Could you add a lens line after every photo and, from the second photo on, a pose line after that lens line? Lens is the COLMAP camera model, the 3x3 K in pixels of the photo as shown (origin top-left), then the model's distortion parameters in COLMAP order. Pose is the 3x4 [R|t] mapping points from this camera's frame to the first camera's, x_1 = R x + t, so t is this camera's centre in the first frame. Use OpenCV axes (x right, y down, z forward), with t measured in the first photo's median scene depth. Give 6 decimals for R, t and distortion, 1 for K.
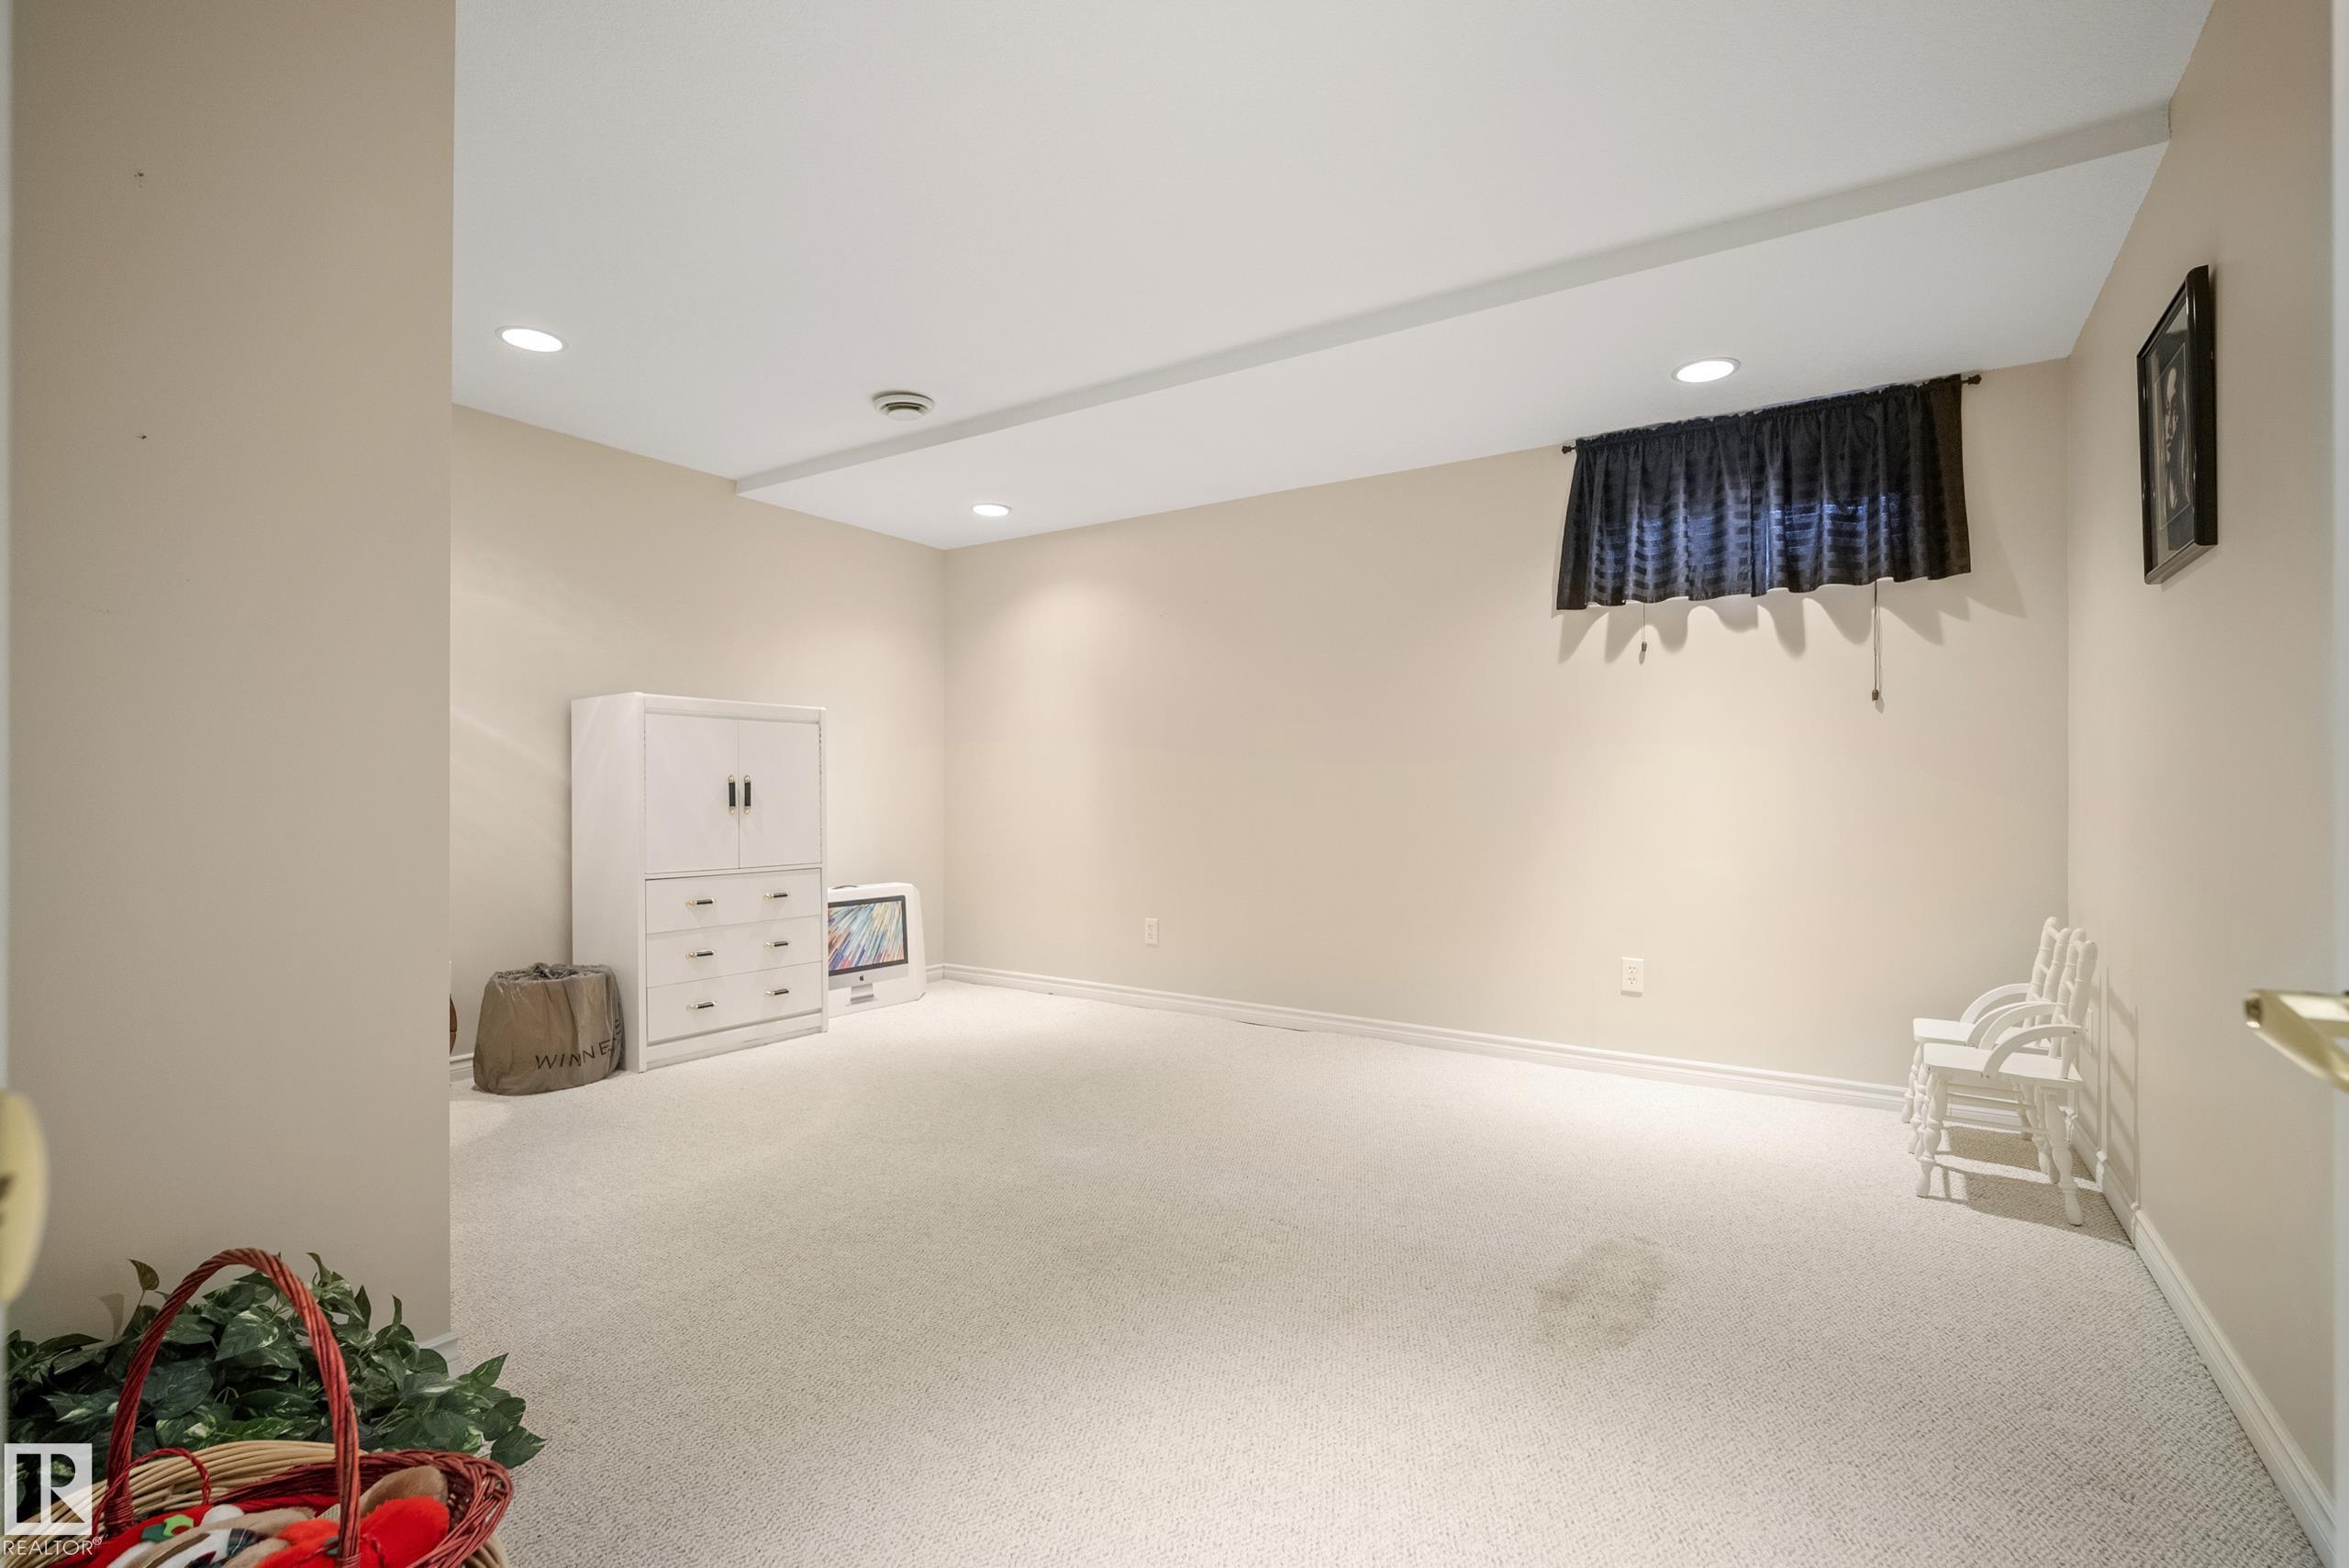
lens RADIAL K [[1036.0, 0, 1164.9], [0, 1036.0, 793.2], [0, 0, 1]] dist [-0.008211, 0.001426]
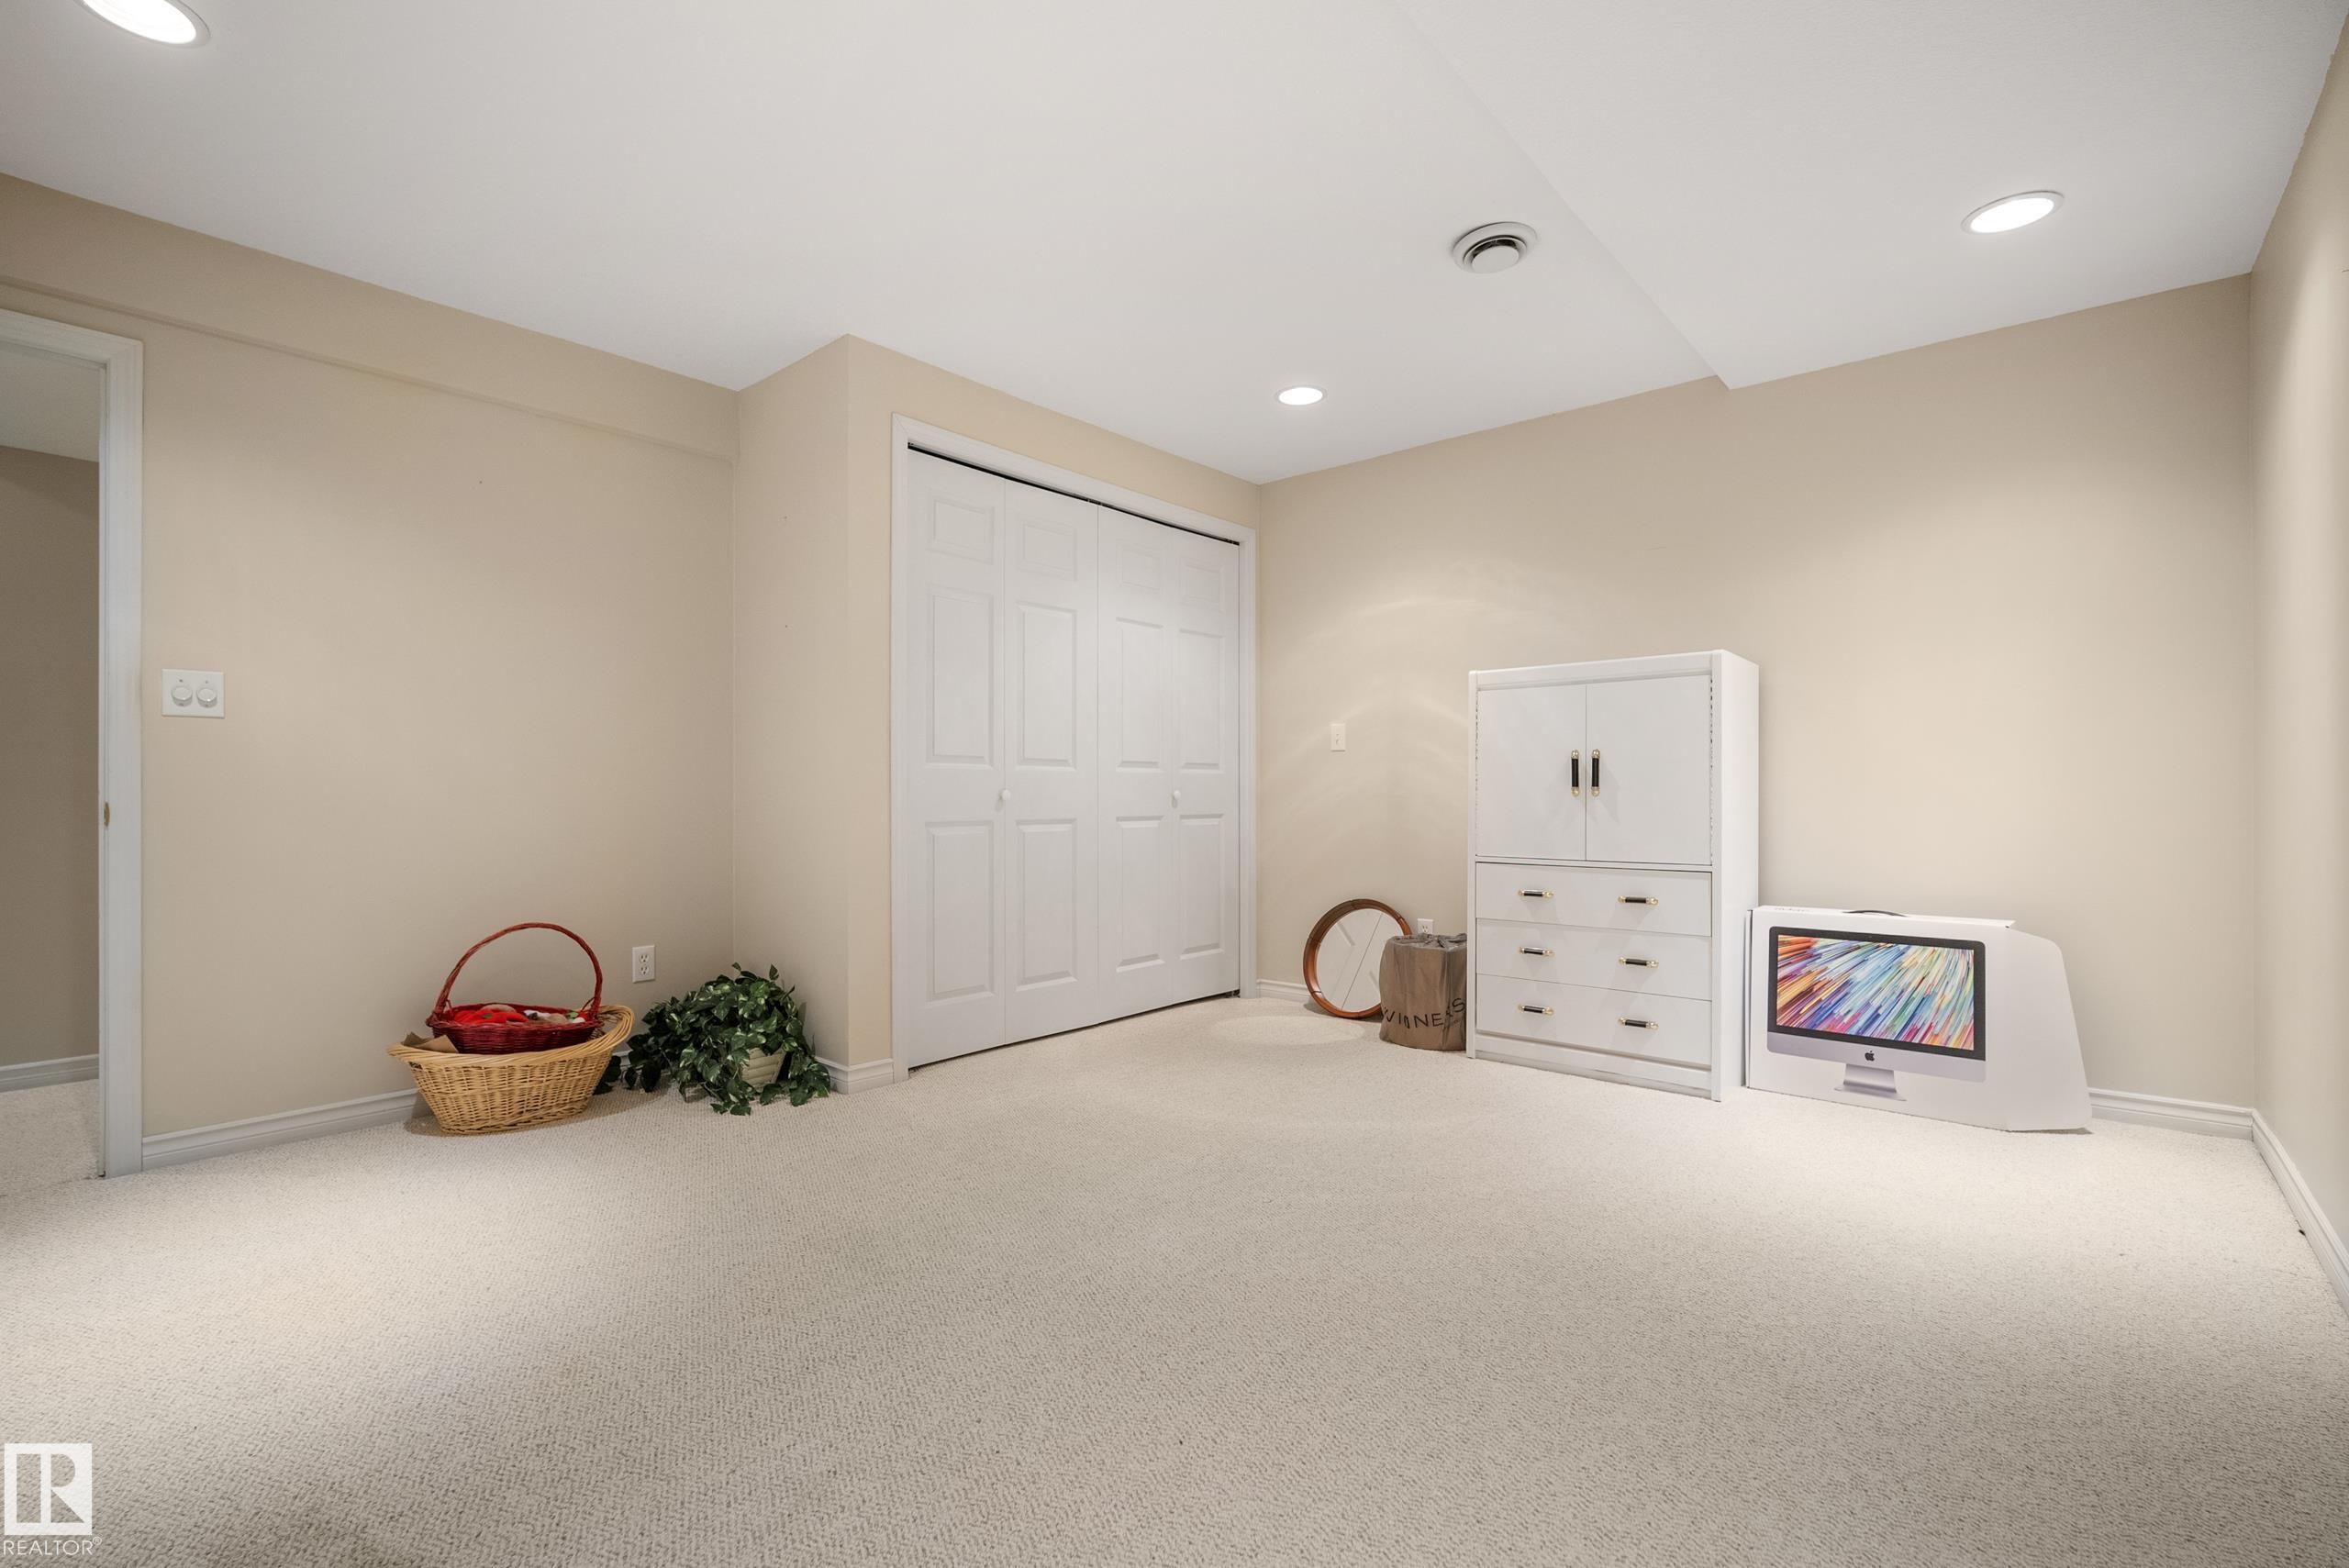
lens RADIAL K [[1036.0, 0, 1164.8], [0, 1036.0, 777.6], [0, 0, 1]] dist [-0.008211, 0.001426]
pose [[-0.099924, -0.013854, -0.994899, 0.445897], [0.004199, 0.999888, -0.014345, 0.015318], [0.994986, -0.005611, -0.099855, 0.721510]]
